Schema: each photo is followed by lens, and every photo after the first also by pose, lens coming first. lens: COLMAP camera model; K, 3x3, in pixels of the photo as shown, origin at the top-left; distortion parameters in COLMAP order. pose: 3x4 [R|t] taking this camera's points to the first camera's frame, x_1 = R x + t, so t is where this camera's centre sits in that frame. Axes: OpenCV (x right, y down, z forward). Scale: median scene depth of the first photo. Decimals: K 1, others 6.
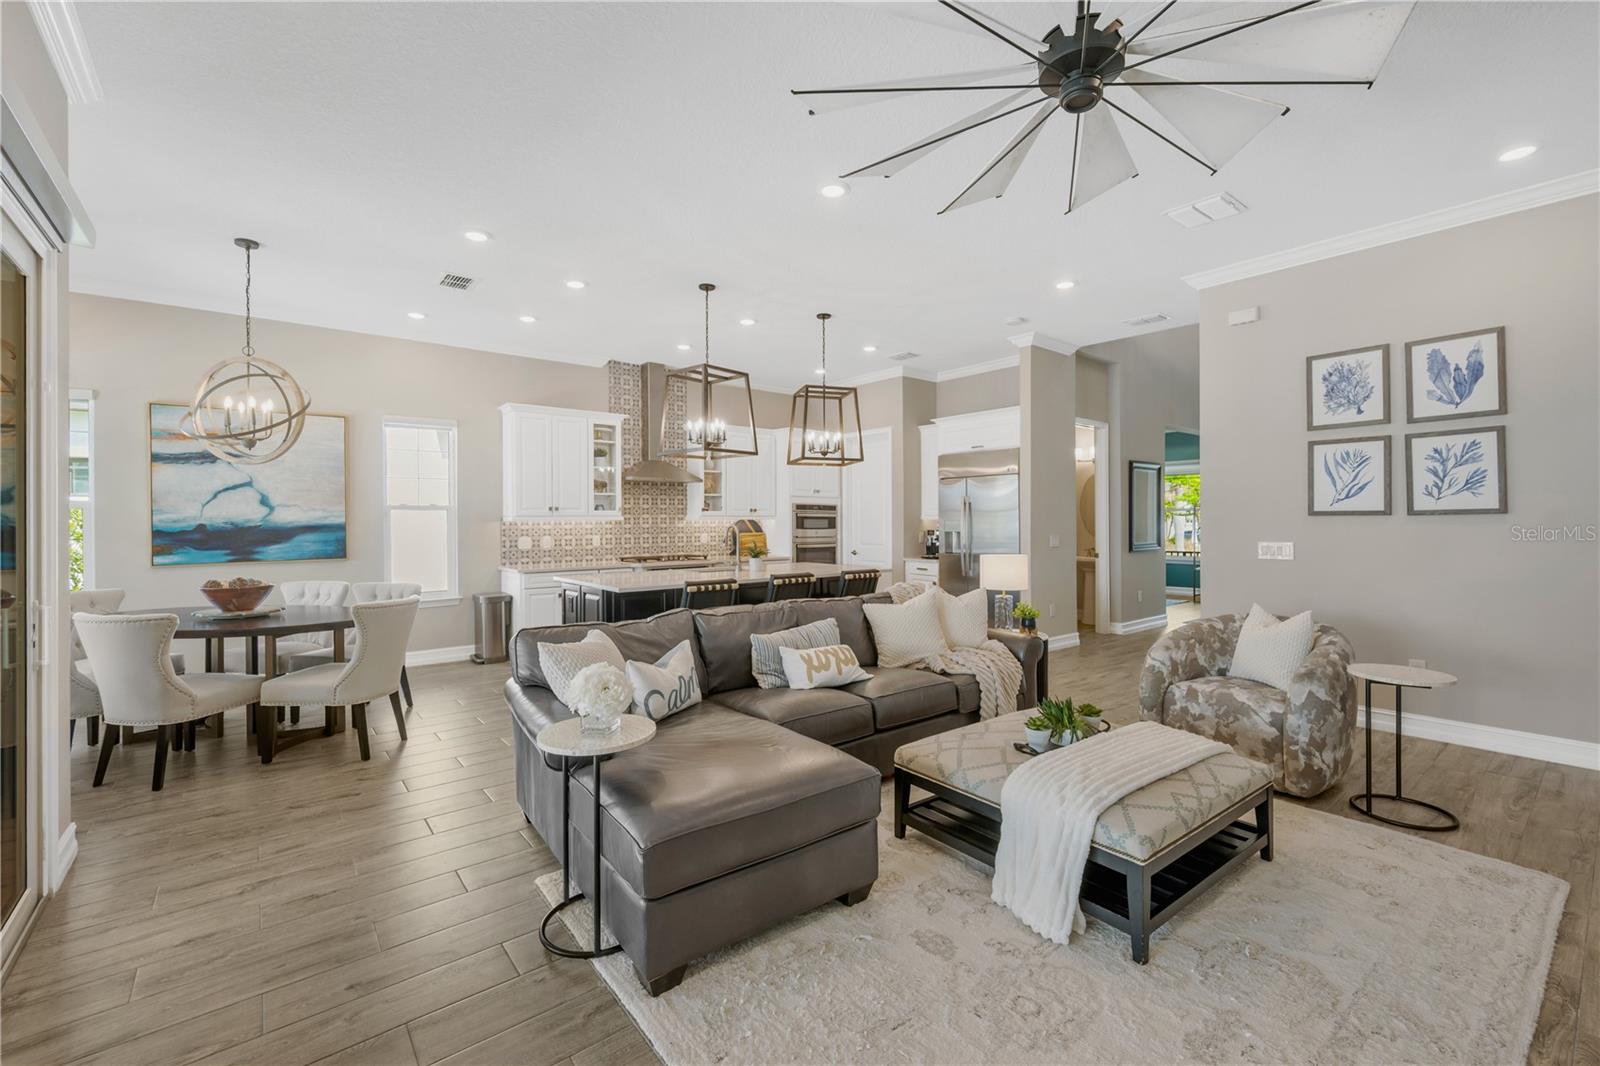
lens RADIAL K [[674.9, 0, 797.3], [0, 674.9, 524.2], [0, 0, 1]] dist [-0.004764, -0.000575]
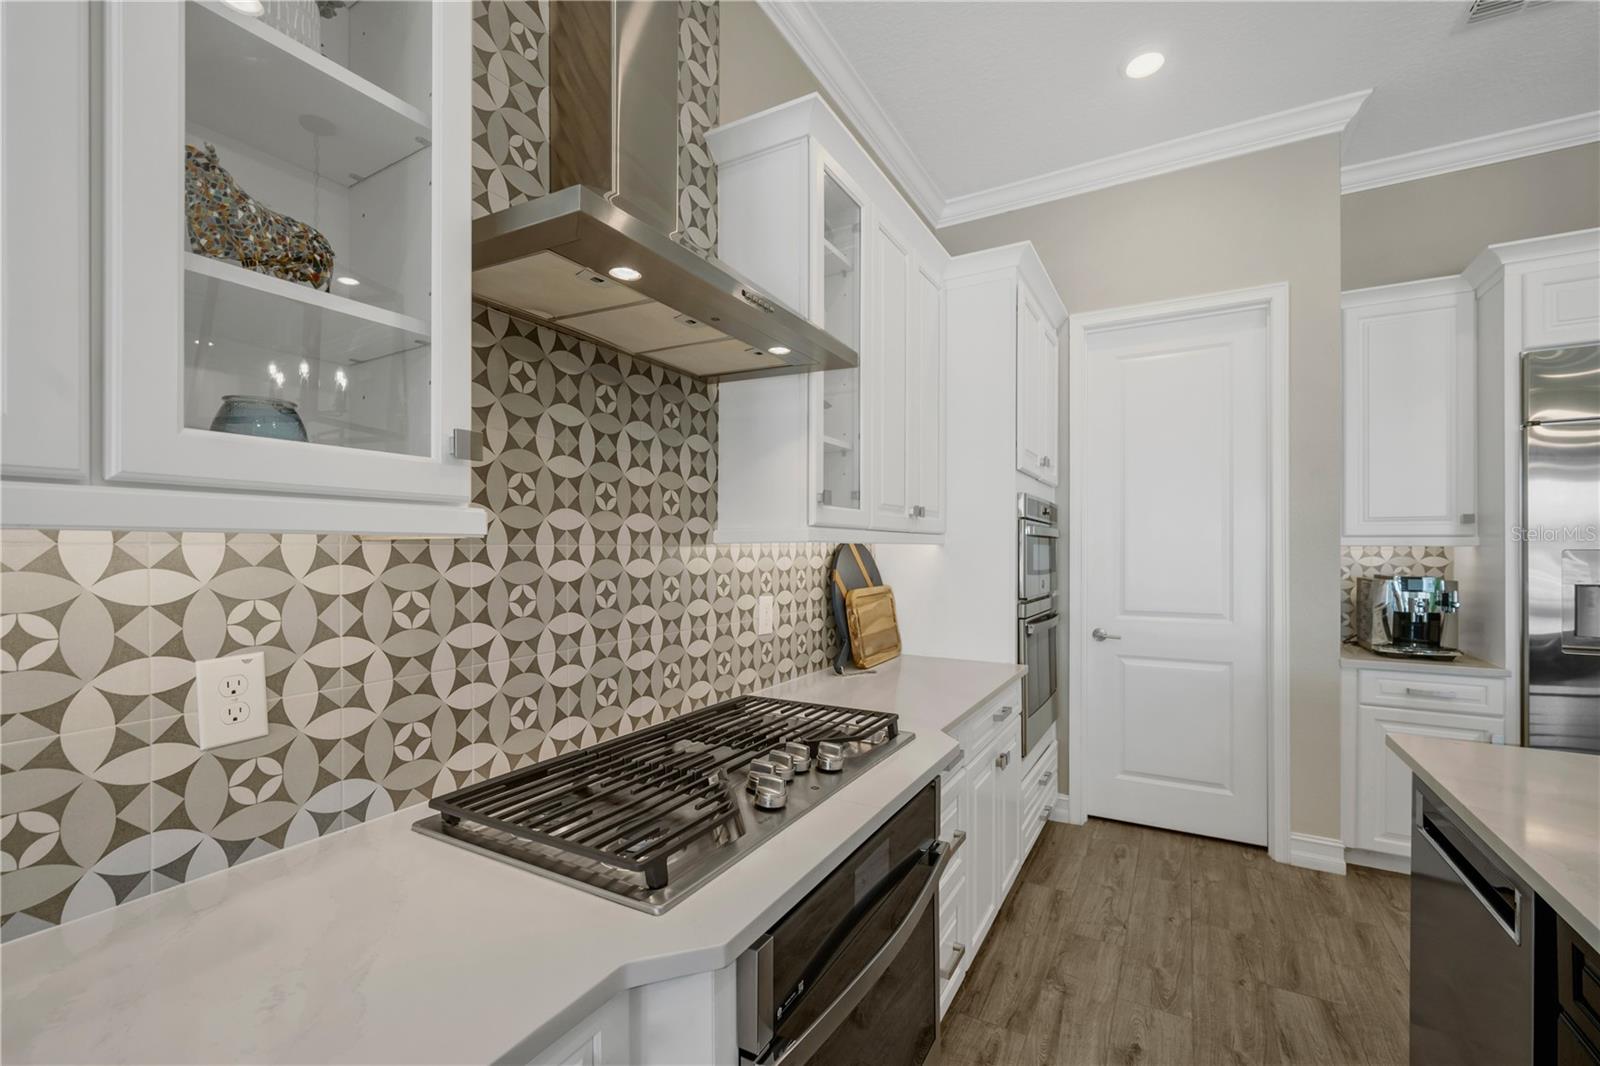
lens RADIAL K [[674.9, 0, 805.1], [0, 674.9, 550.4], [0, 0, 1]] dist [-0.004764, -0.000575]
pose [[0.926289, 0.004419, 0.376787, -0.432923], [-0.003146, 0.999987, -0.003995, -0.005602], [-0.376800, 0.002515, 0.926291, 1.487339]]
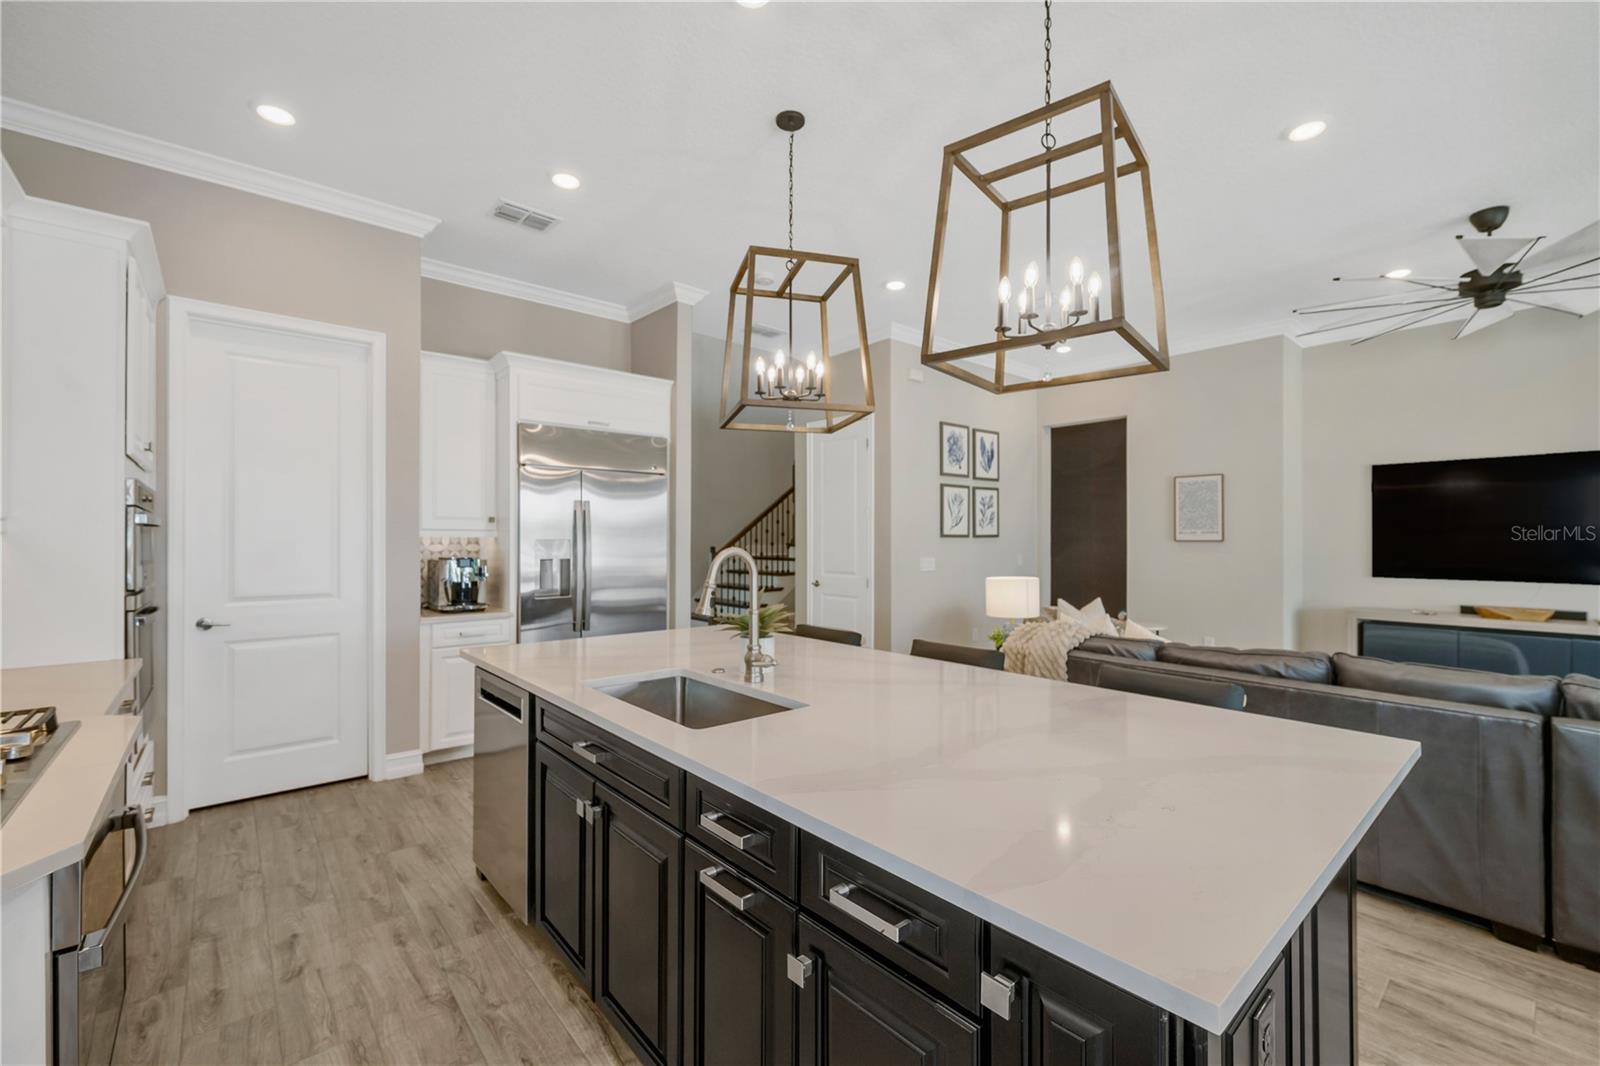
lens RADIAL K [[674.9, 0, 798.5], [0, 674.9, 530.9], [0, 0, 1]] dist [-0.004764, -0.000575]
pose [[-0.036037, 0.017315, 0.999200, -0.626704], [0.003100, 0.999847, -0.017214, -0.004819], [-0.999346, 0.002477, -0.036085, 1.422069]]
